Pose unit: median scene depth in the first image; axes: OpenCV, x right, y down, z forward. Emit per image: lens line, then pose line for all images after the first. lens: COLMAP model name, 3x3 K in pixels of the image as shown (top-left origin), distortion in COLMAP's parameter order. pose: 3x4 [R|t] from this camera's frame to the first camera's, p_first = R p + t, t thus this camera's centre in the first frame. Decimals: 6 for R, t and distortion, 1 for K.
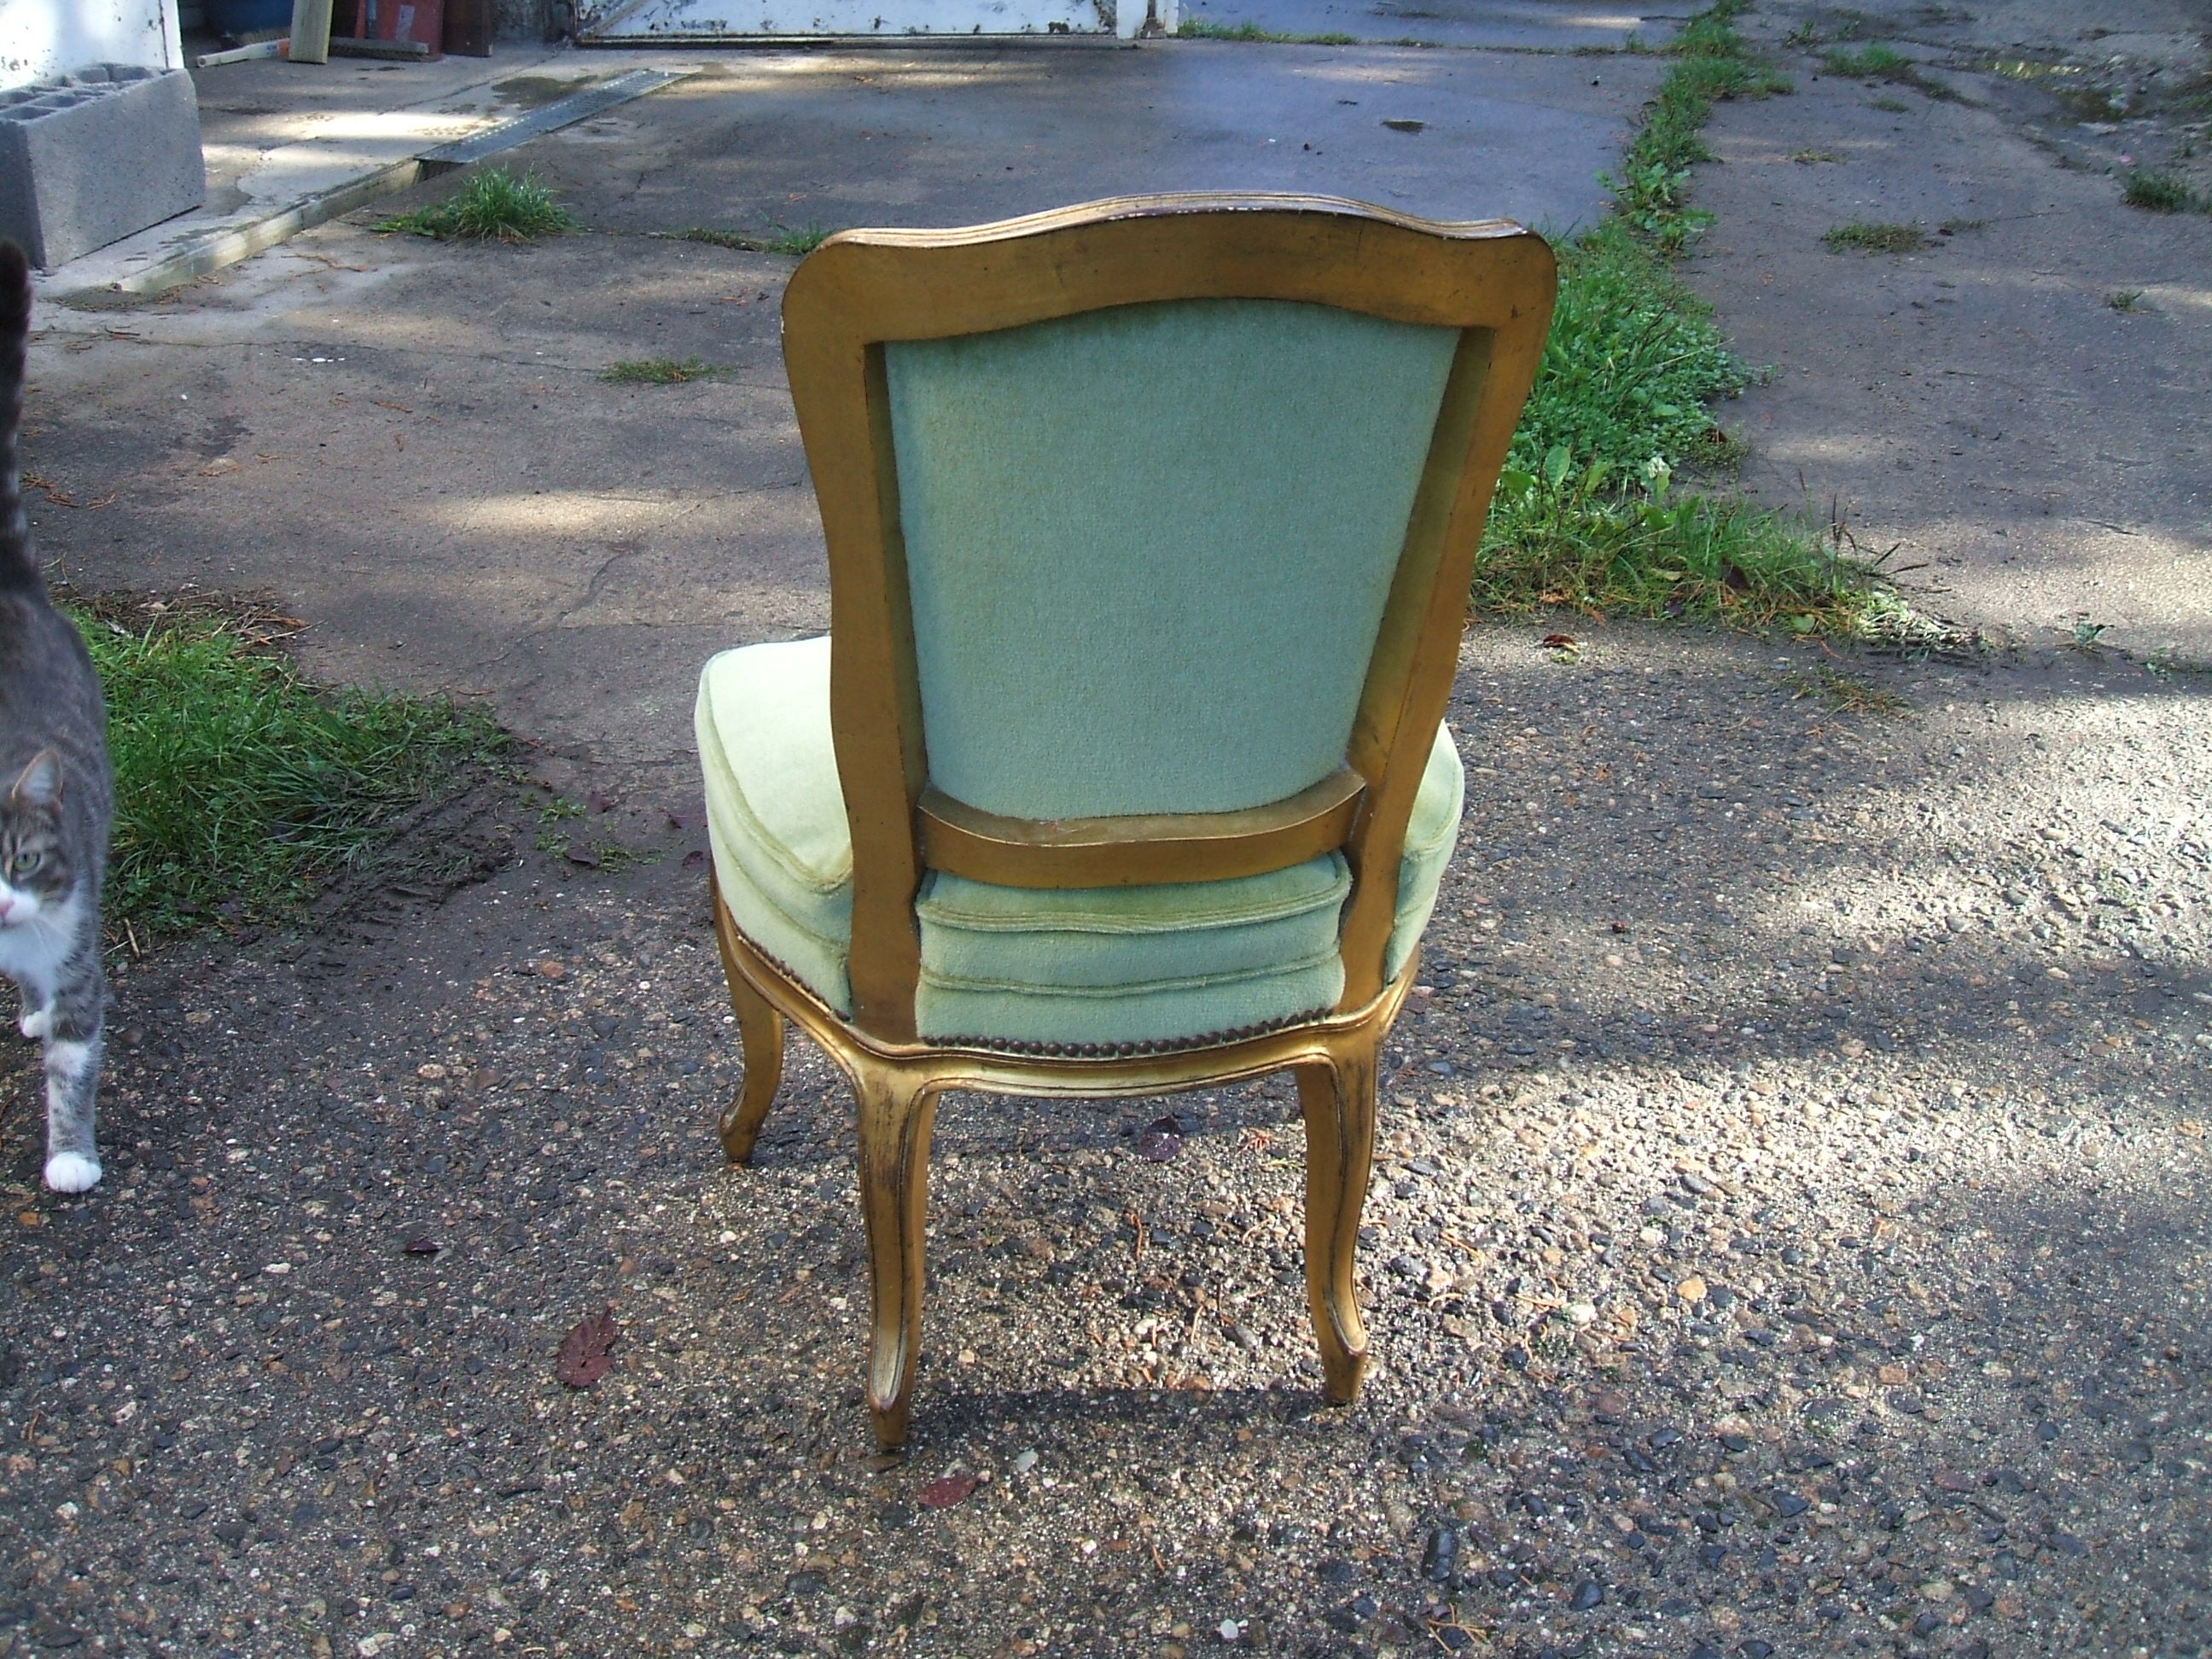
lens RADIAL K [[2497.3, 0, 1123.4], [0, 2497.3, 827.9], [0, 0, 1]] dist [-0.134165, 0.155132]
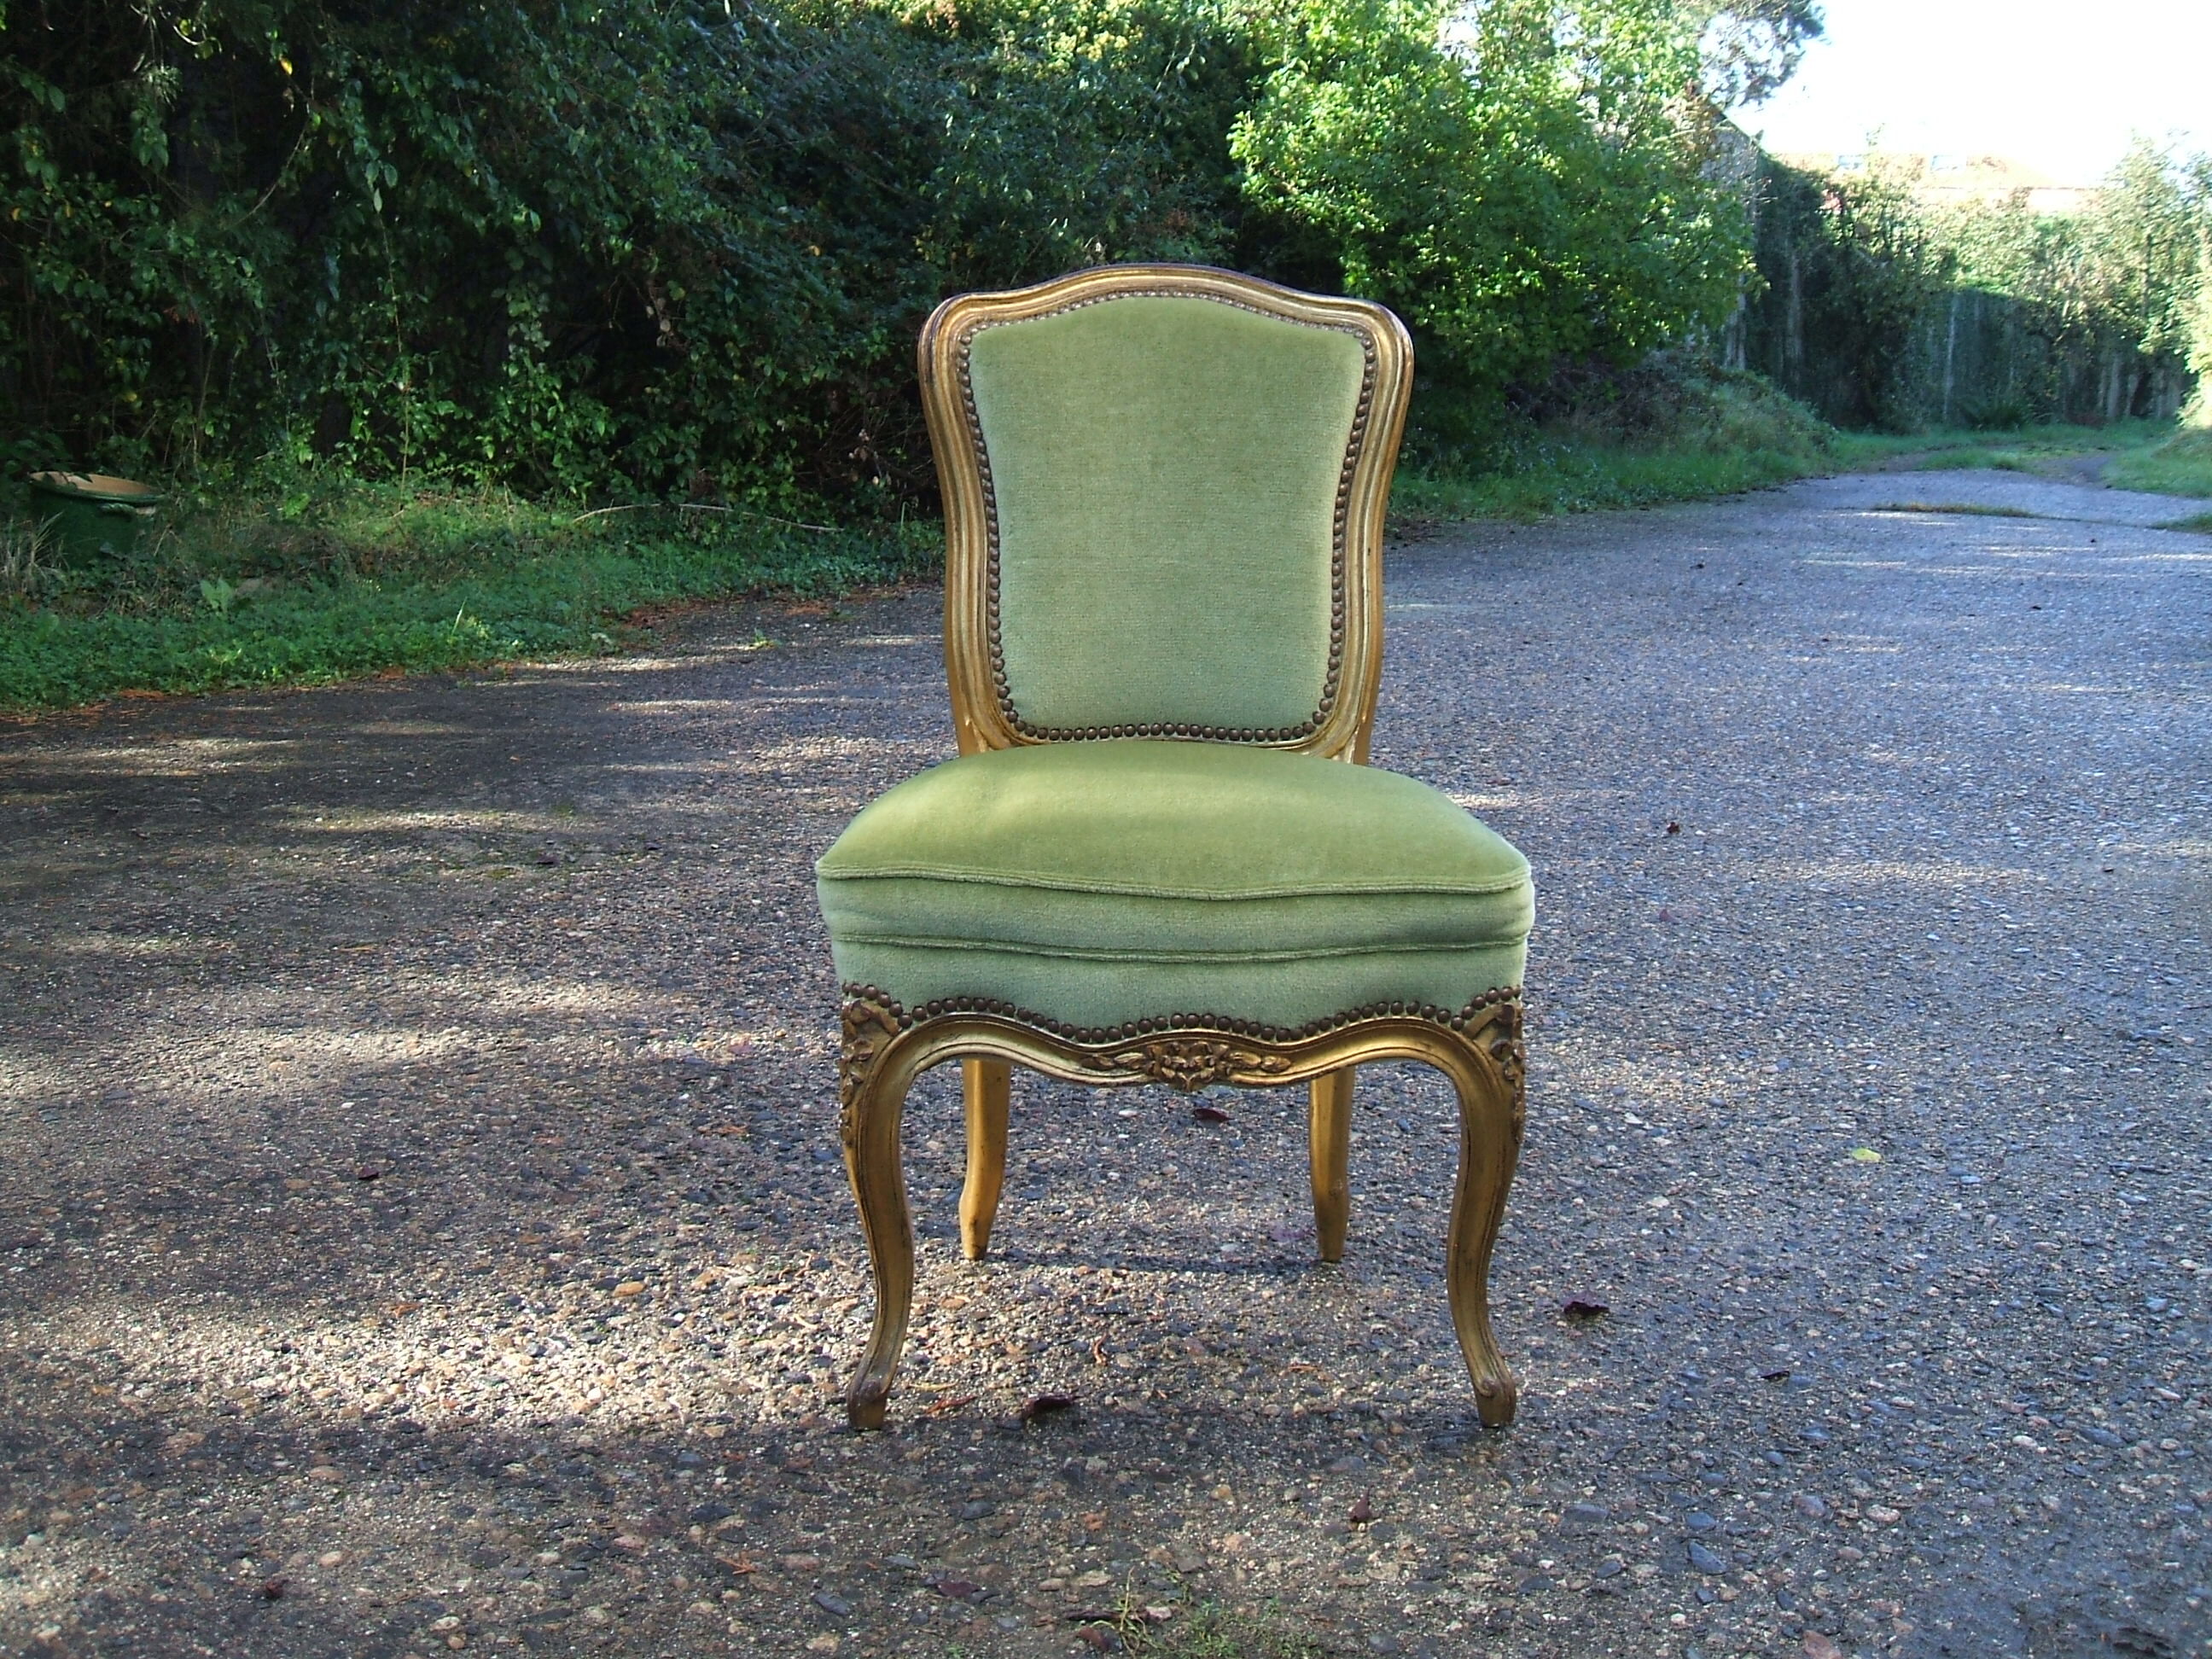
lens RADIAL K [[2497.3, 0, 1123.4], [0, 2497.3, 827.9], [0, 0, 1]] dist [-0.134165, 0.155132]
pose [[-0.988106, -0.070735, 0.136541, -0.140222], [0.027156, 0.793706, 0.607695, -0.689710], [-0.151359, 0.604175, -0.782345, 1.787710]]
